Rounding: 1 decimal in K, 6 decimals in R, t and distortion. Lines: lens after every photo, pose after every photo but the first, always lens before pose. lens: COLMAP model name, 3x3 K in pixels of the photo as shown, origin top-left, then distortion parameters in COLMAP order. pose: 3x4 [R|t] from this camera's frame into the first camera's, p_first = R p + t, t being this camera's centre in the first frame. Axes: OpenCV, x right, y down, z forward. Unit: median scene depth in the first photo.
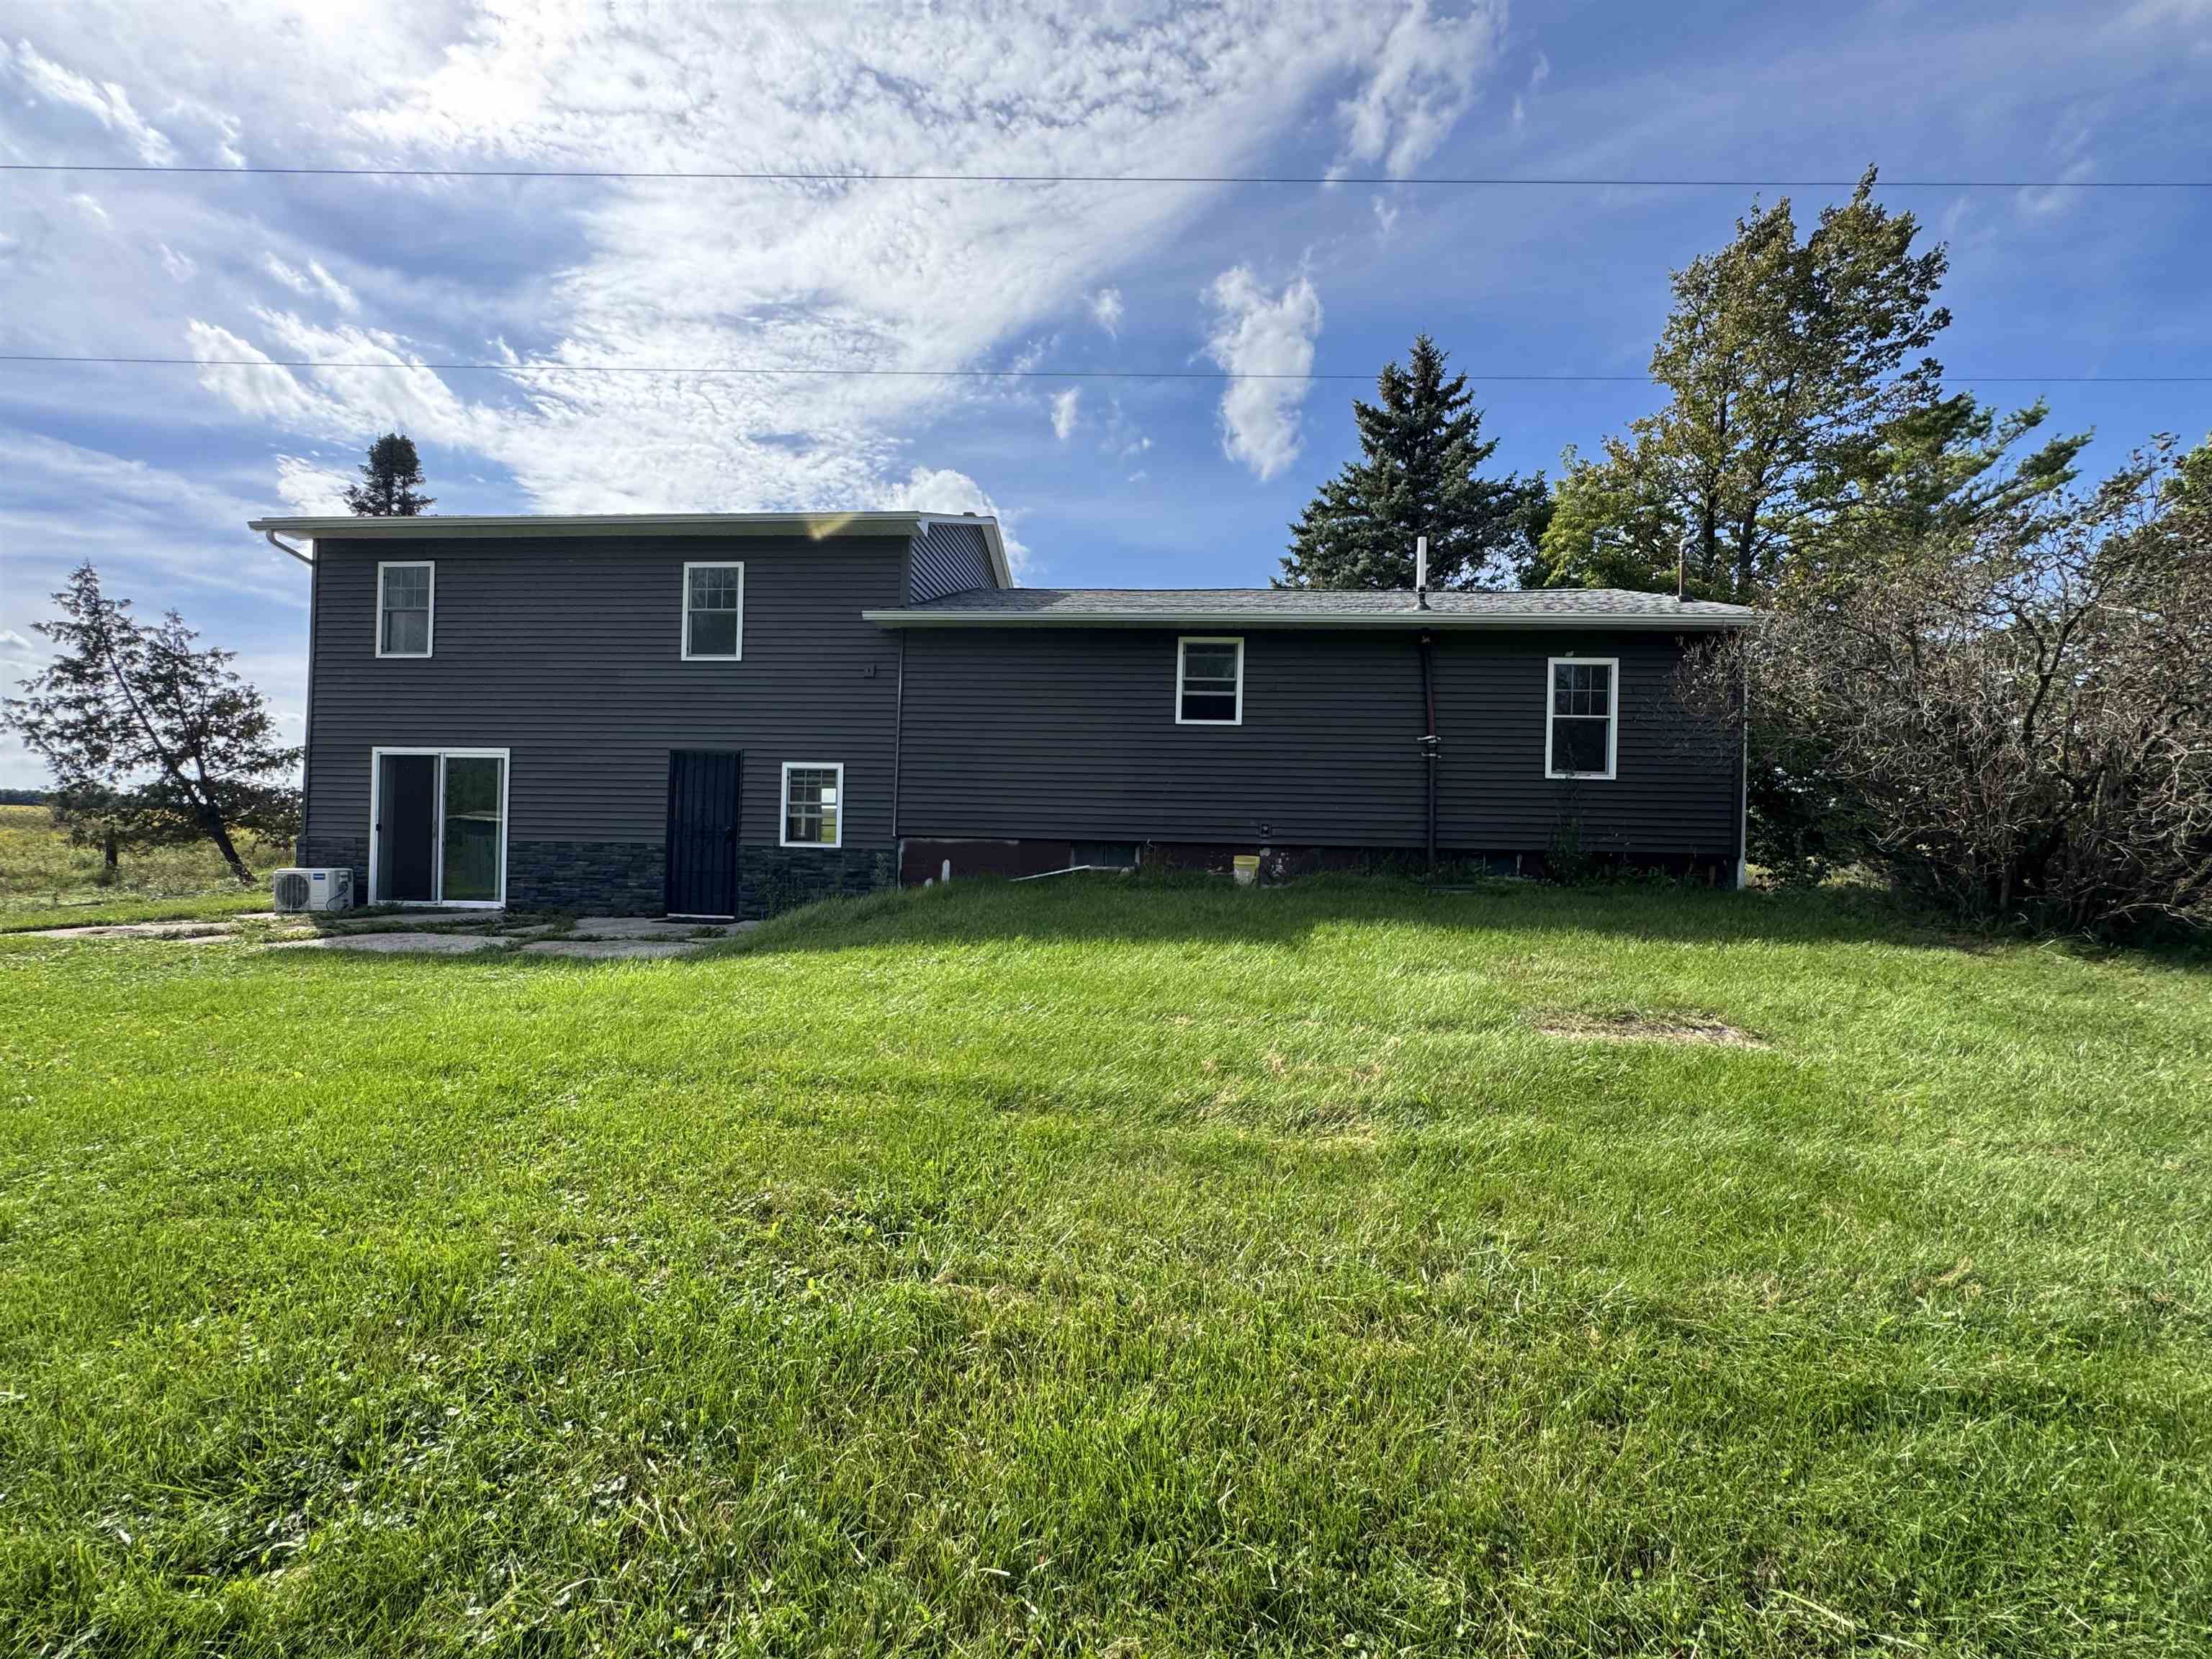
lens RADIAL K [[880.9, 0, 1106.2], [0, 880.9, 825.5], [0, 0, 1]] dist [-0.004089, 0.000135]
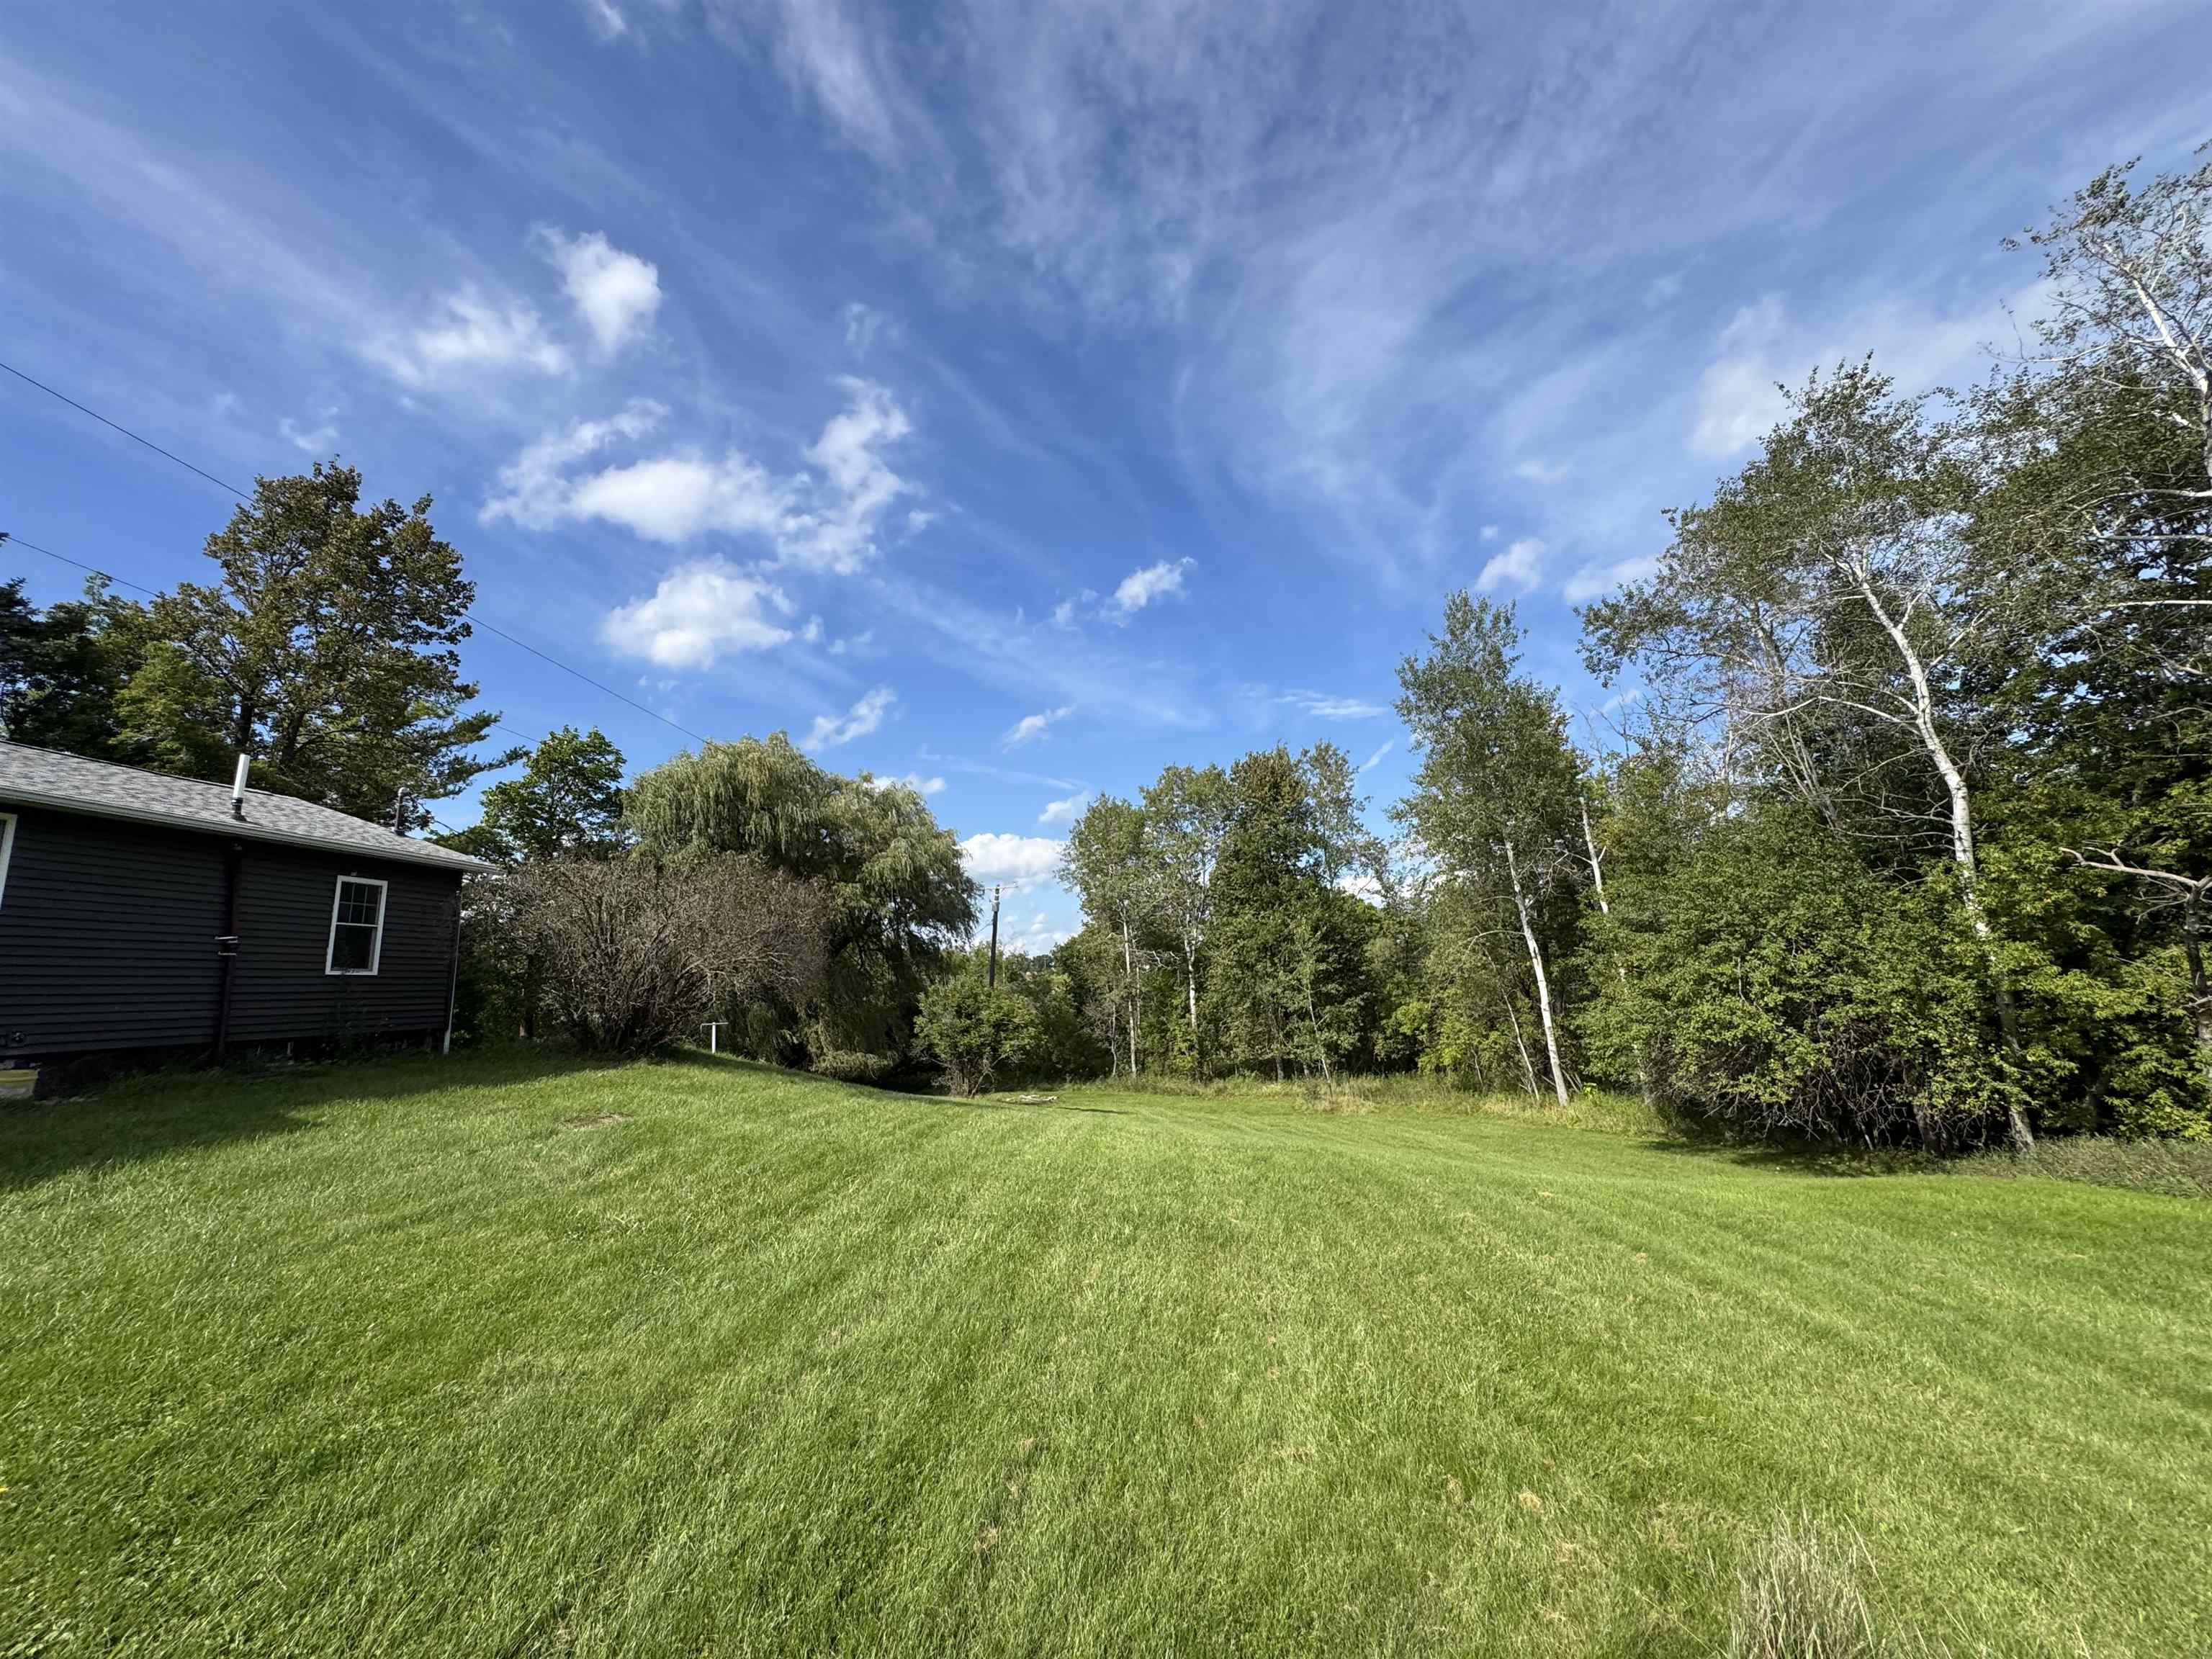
lens RADIAL K [[880.9, 0, 1105.9], [0, 880.9, 829.4], [0, 0, 1]] dist [-0.004089, 0.000135]
pose [[0.007093, 0.141263, 0.989947, -0.701675], [0.014420, 0.989854, -0.141353, -0.063717], [-0.999871, 0.015278, 0.004984, -0.081119]]
